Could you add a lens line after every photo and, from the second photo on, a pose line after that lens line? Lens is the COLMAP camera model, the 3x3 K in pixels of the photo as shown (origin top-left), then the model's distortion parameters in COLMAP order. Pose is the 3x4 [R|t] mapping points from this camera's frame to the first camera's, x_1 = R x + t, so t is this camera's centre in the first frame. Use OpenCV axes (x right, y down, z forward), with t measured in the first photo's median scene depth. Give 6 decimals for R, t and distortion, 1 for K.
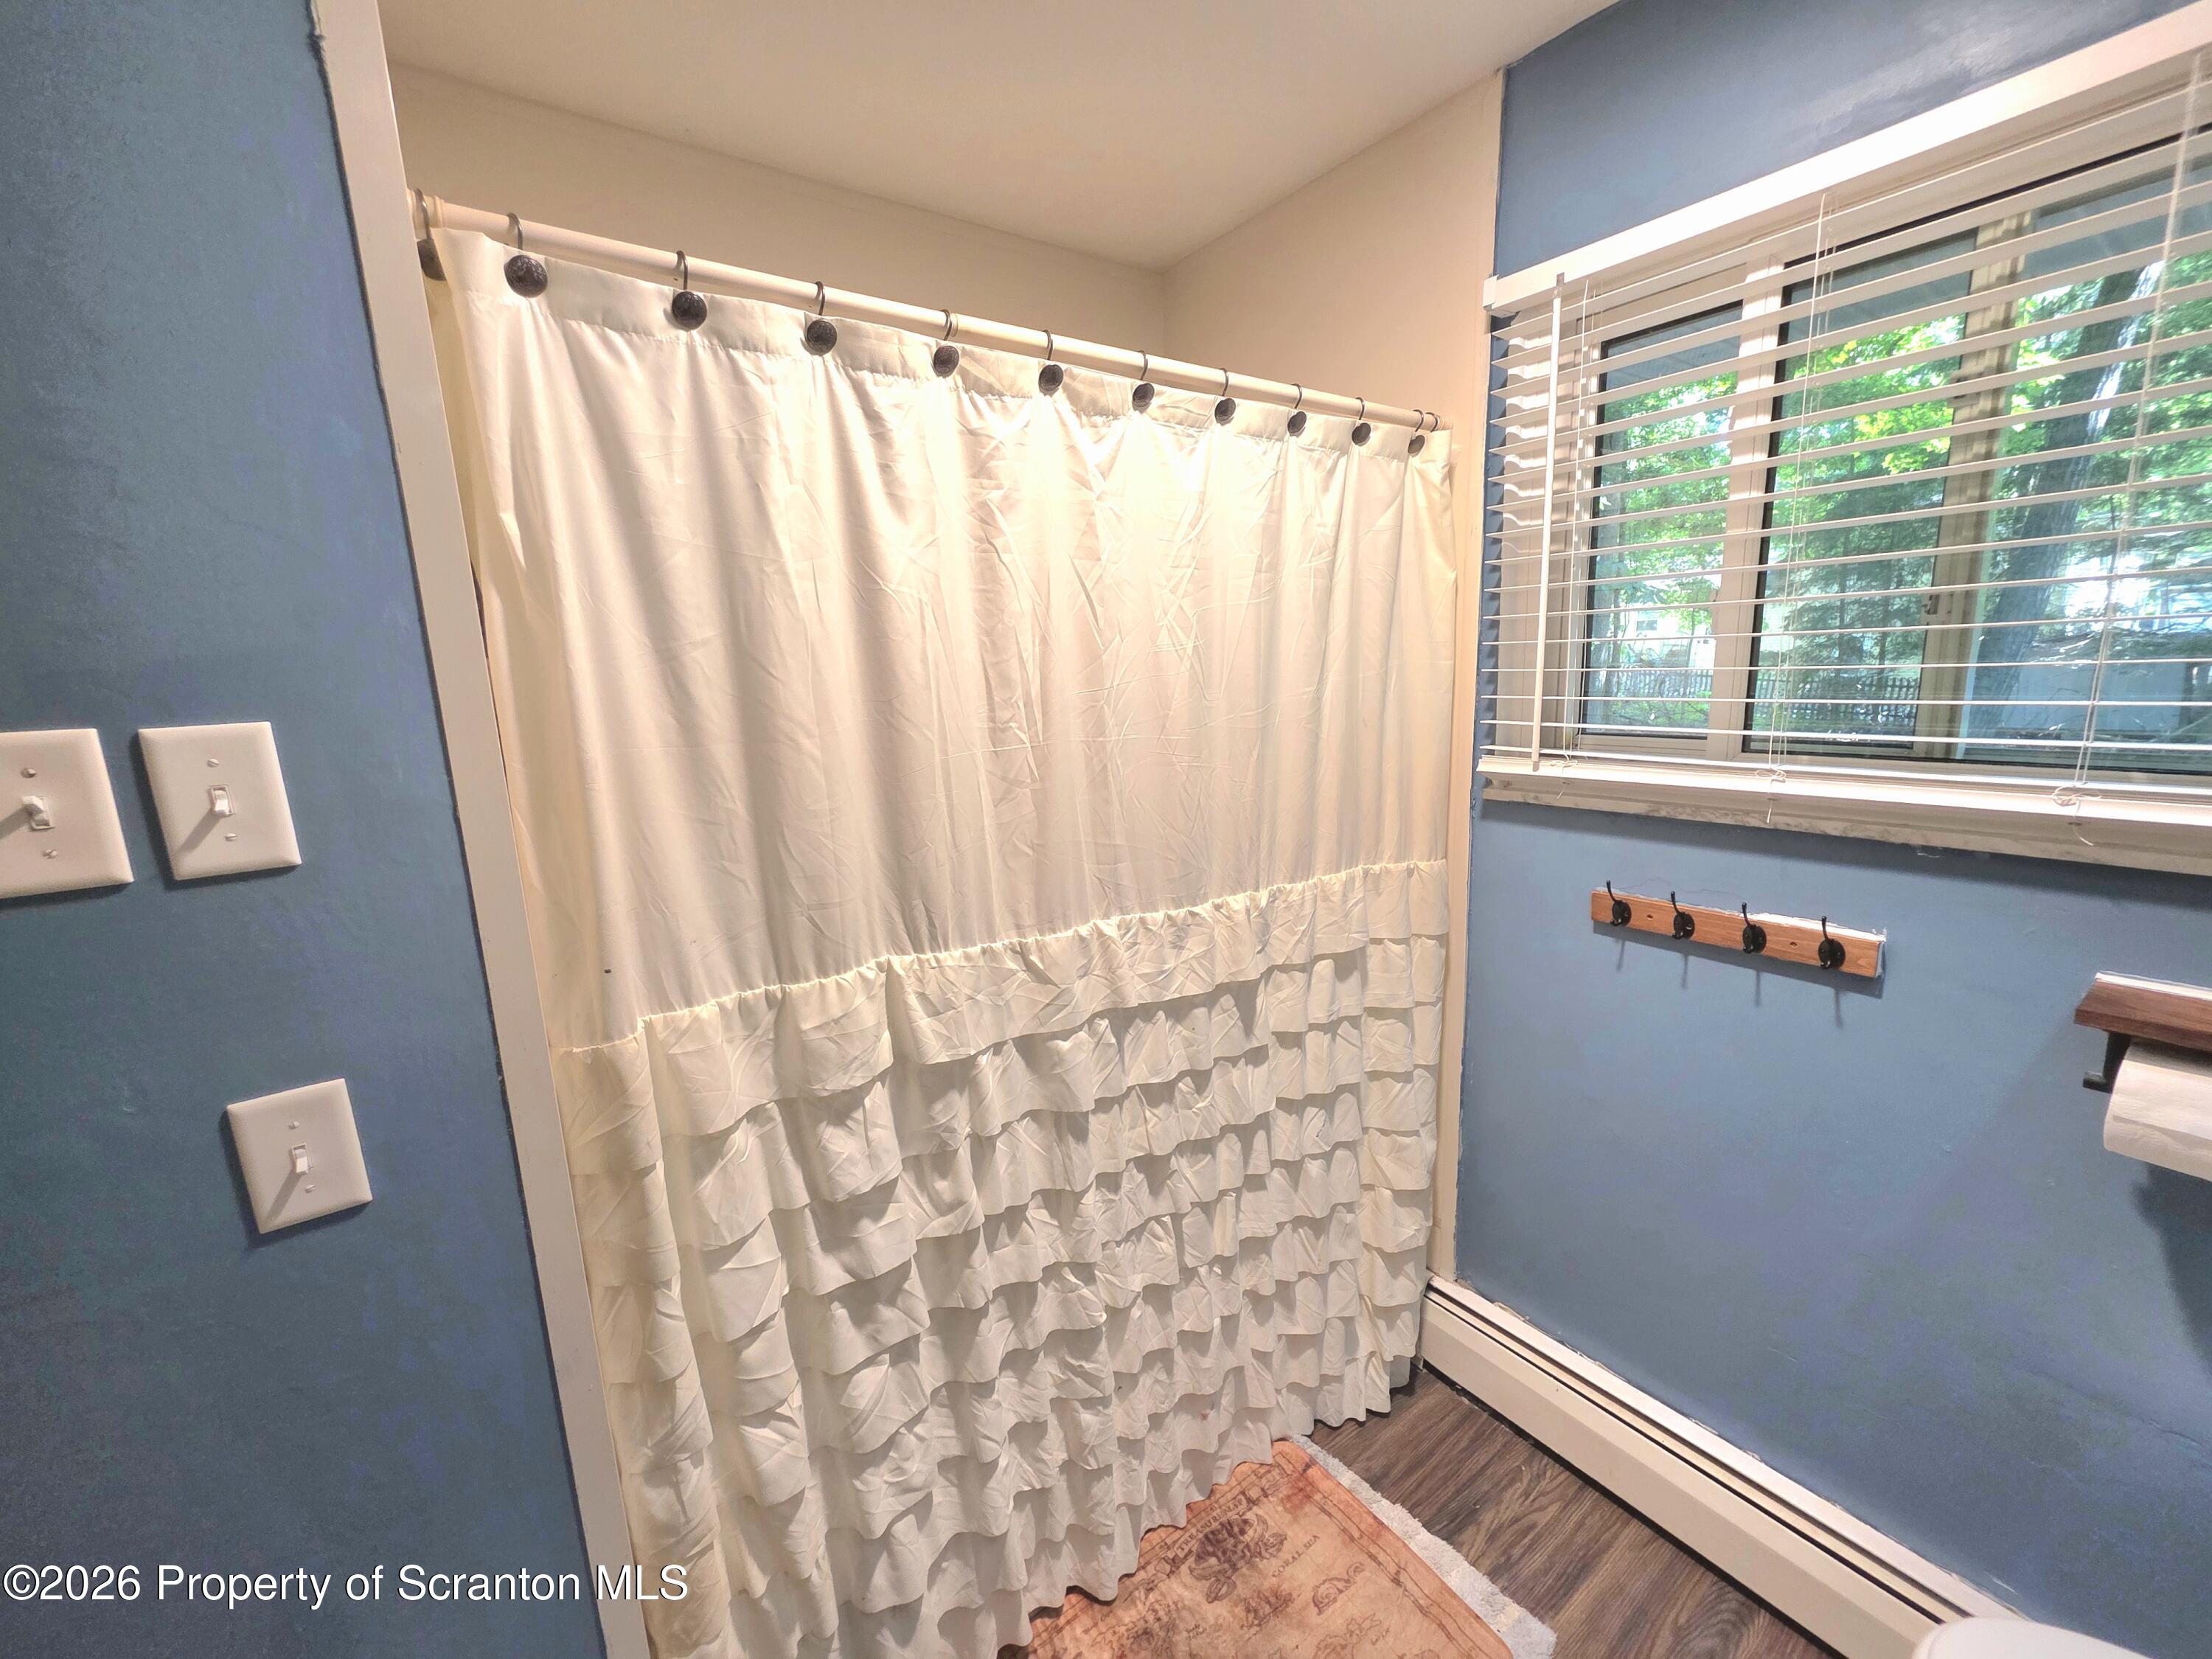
lens RADIAL K [[887.4, 0, 1117.8], [0, 887.4, 818.0], [0, 0, 1]] dist [-0.000043, 0.000404]
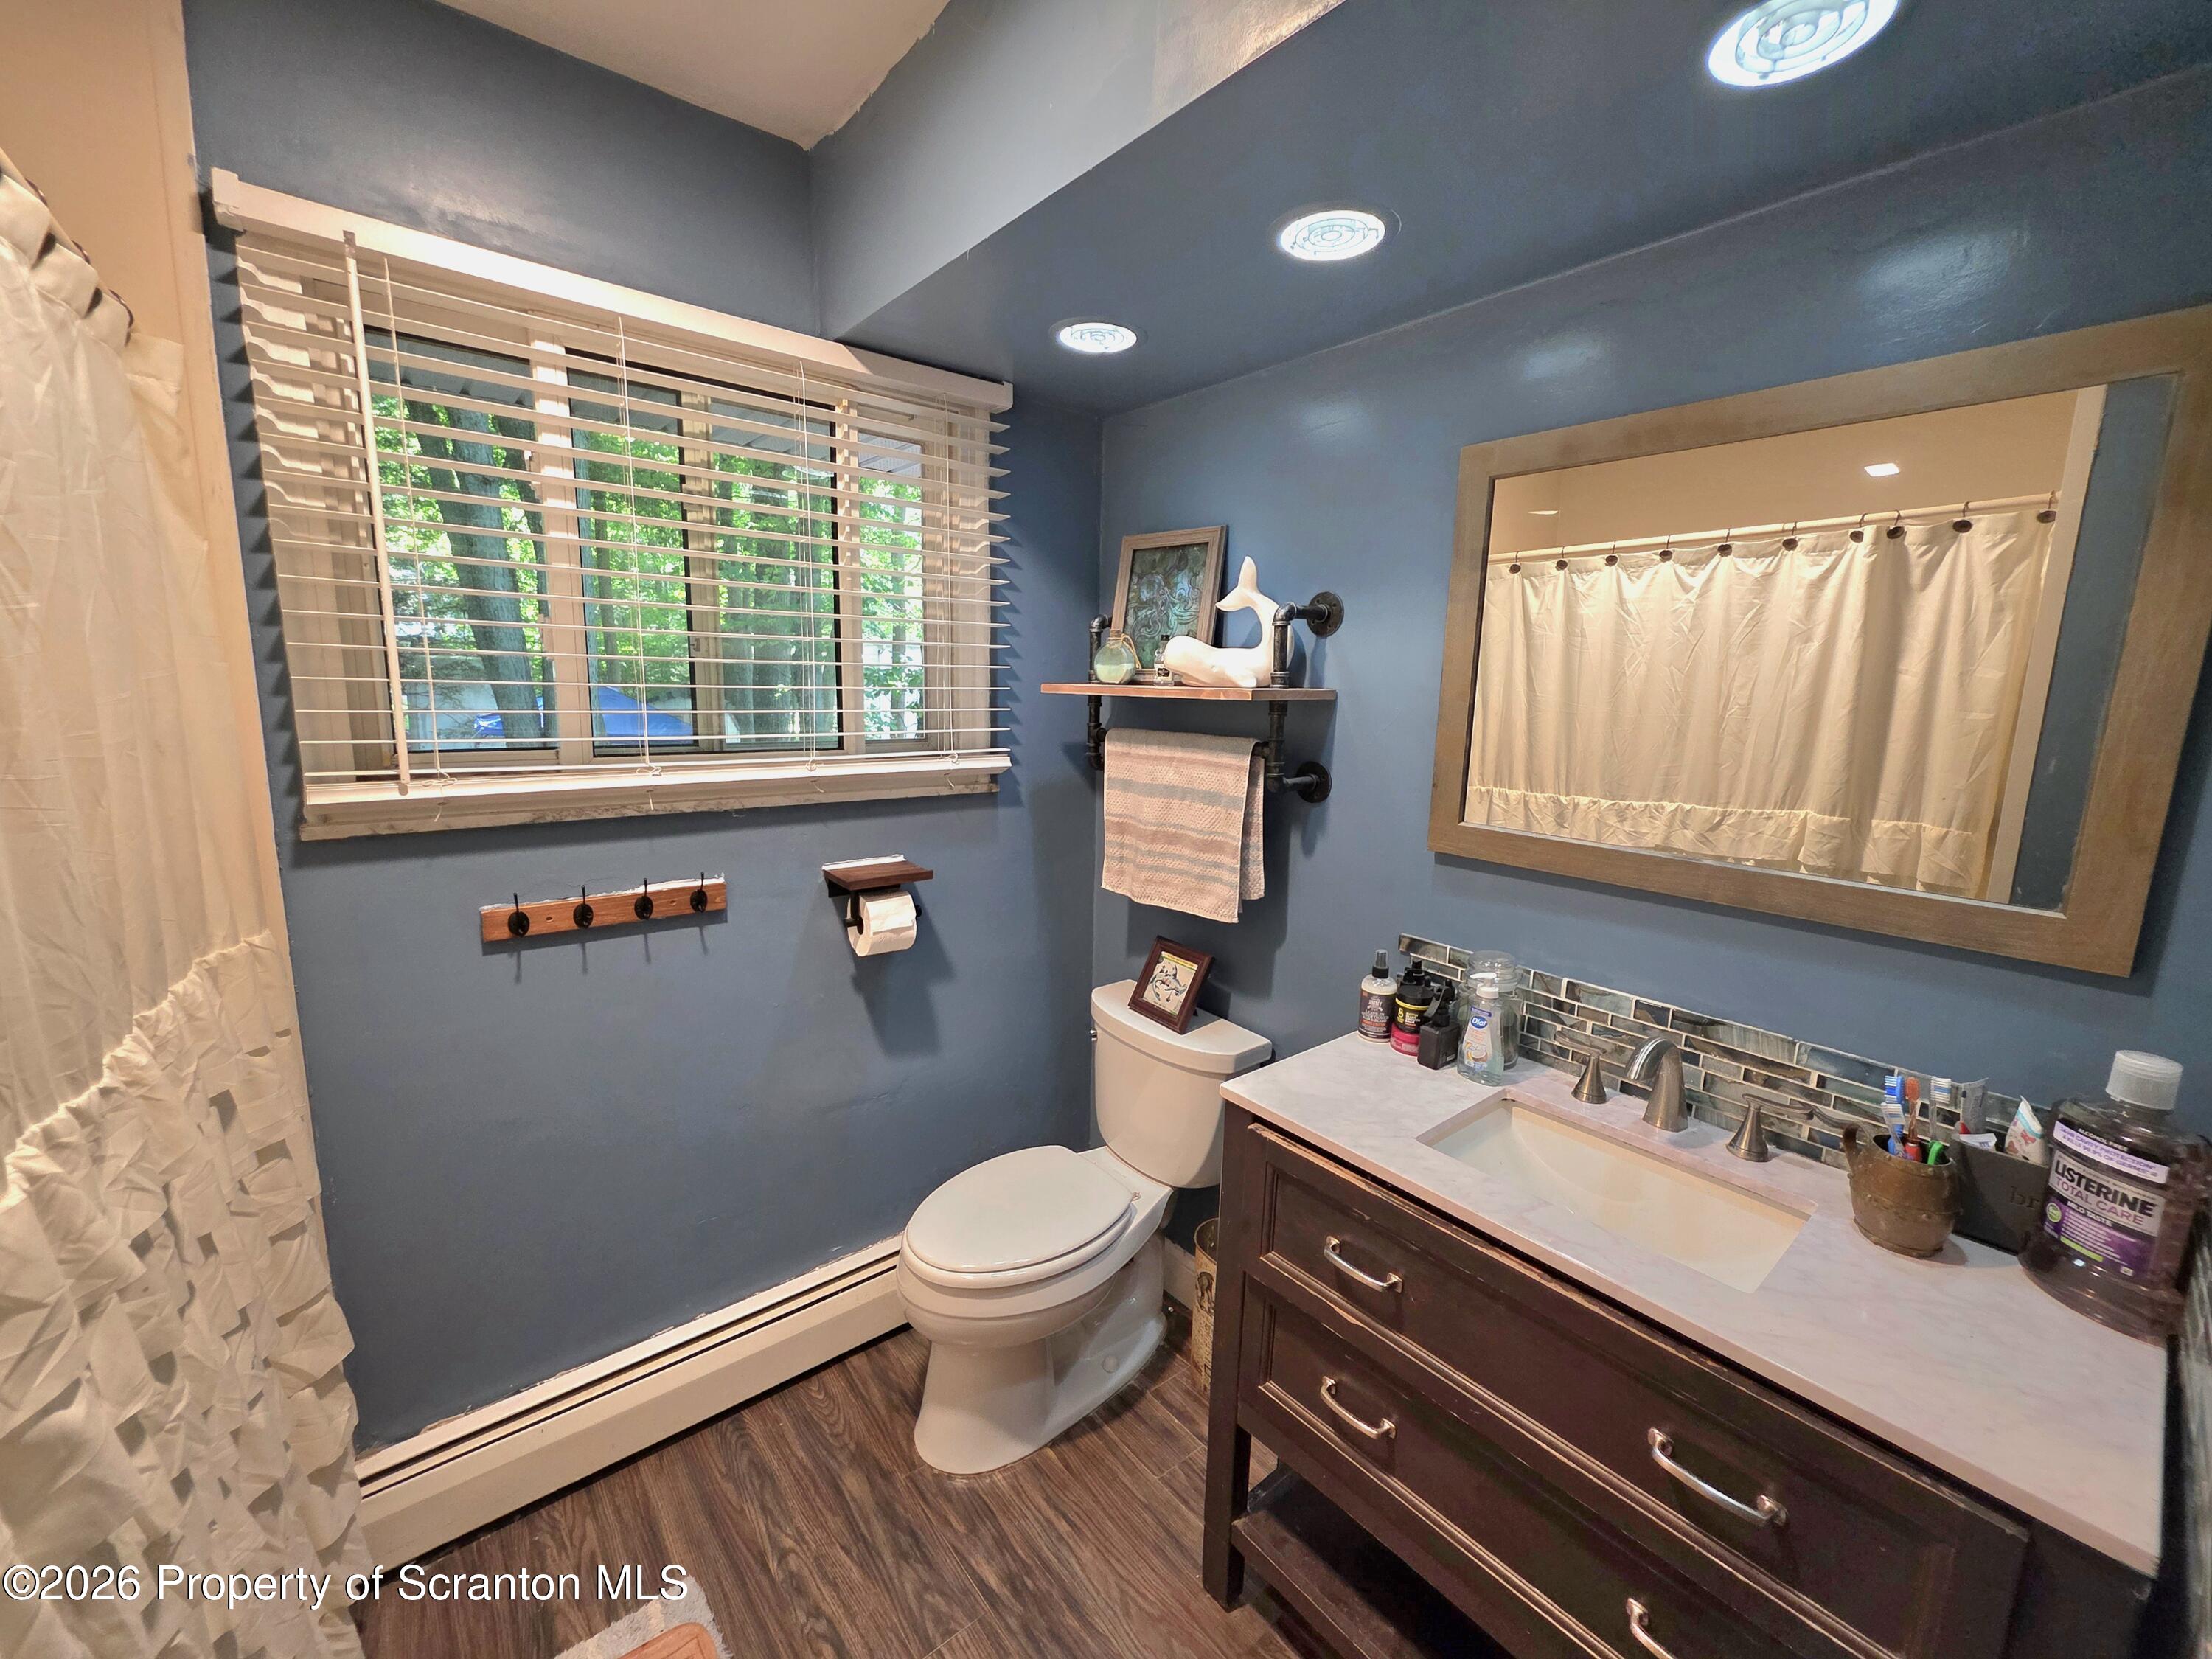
lens RADIAL K [[887.4, 0, 1104.9], [0, 887.4, 827.4], [0, 0, 1]] dist [-0.000043, 0.000404]
pose [[-0.072753, -0.115333, 0.990659, -0.485140], [0.158603, 0.979313, 0.125660, -0.022934], [-0.984658, 0.166264, -0.052956, 0.391633]]
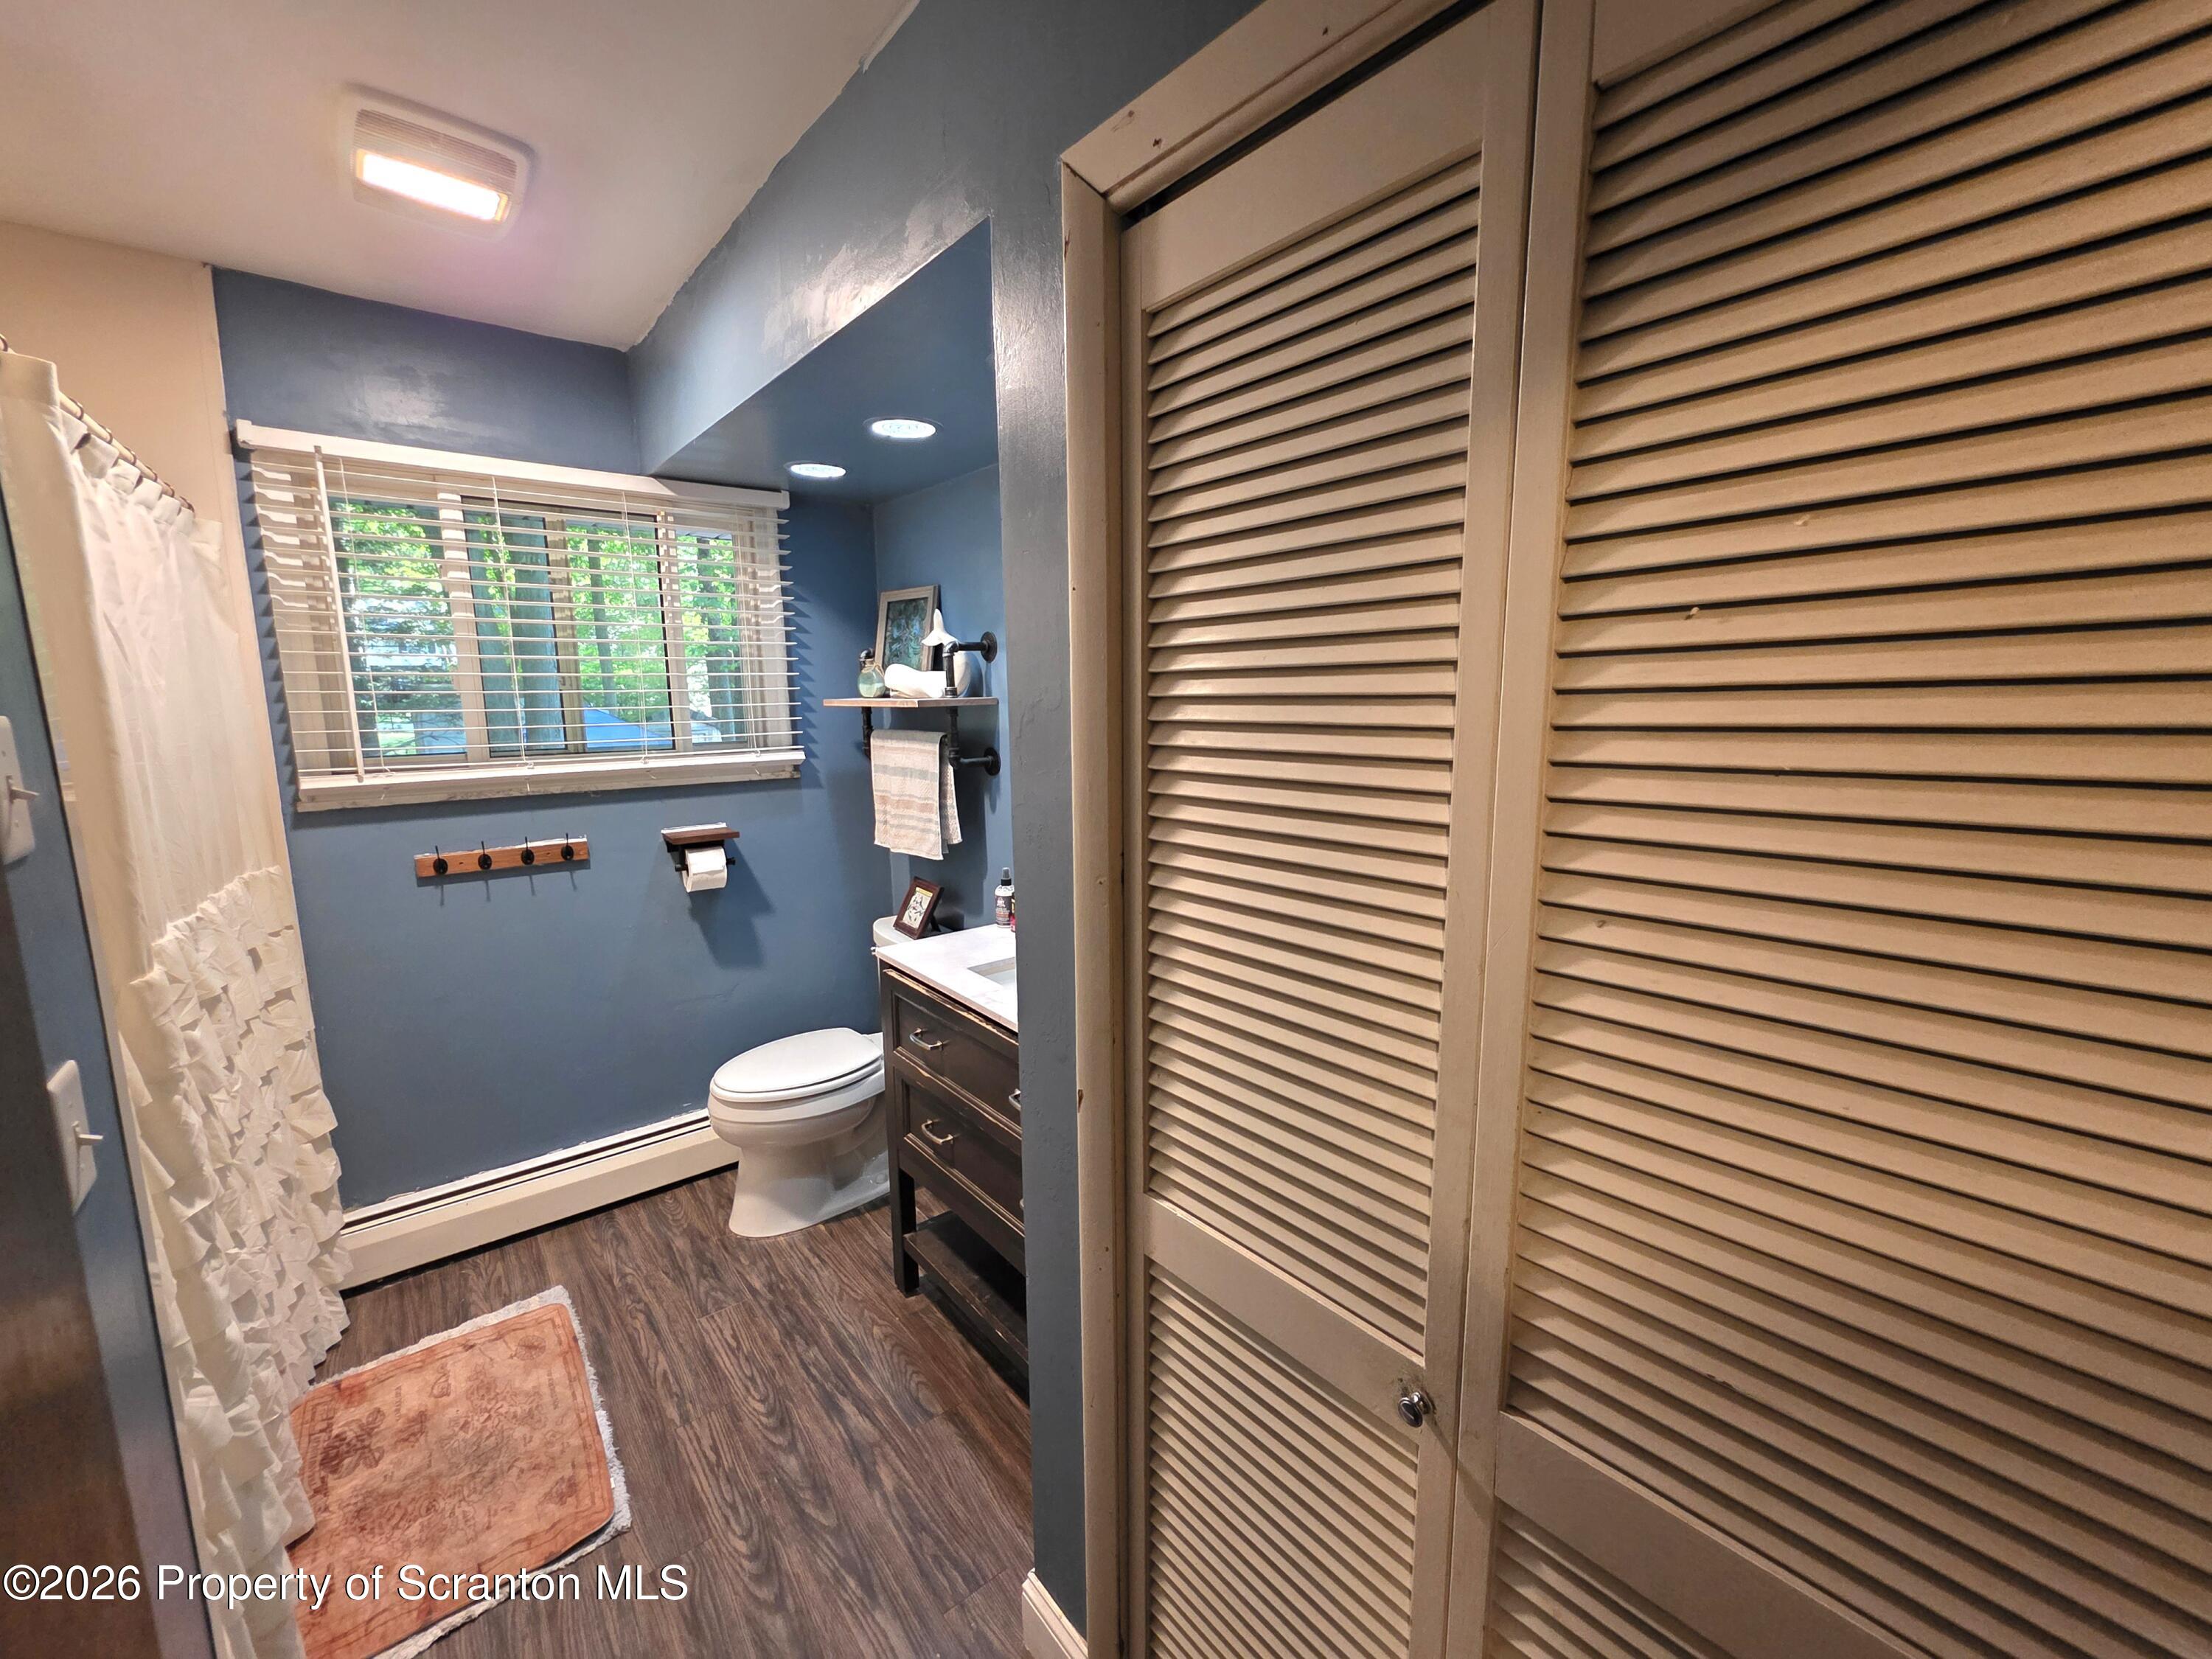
lens RADIAL K [[887.4, 0, 1111.2], [0, 887.4, 824.2], [0, 0, 1]] dist [-0.000043, 0.000404]
pose [[-0.070878, -0.102271, 0.992228, -1.093936], [0.189724, 0.975189, 0.114067, 0.082346], [-0.979276, 0.196334, -0.049716, -0.095289]]
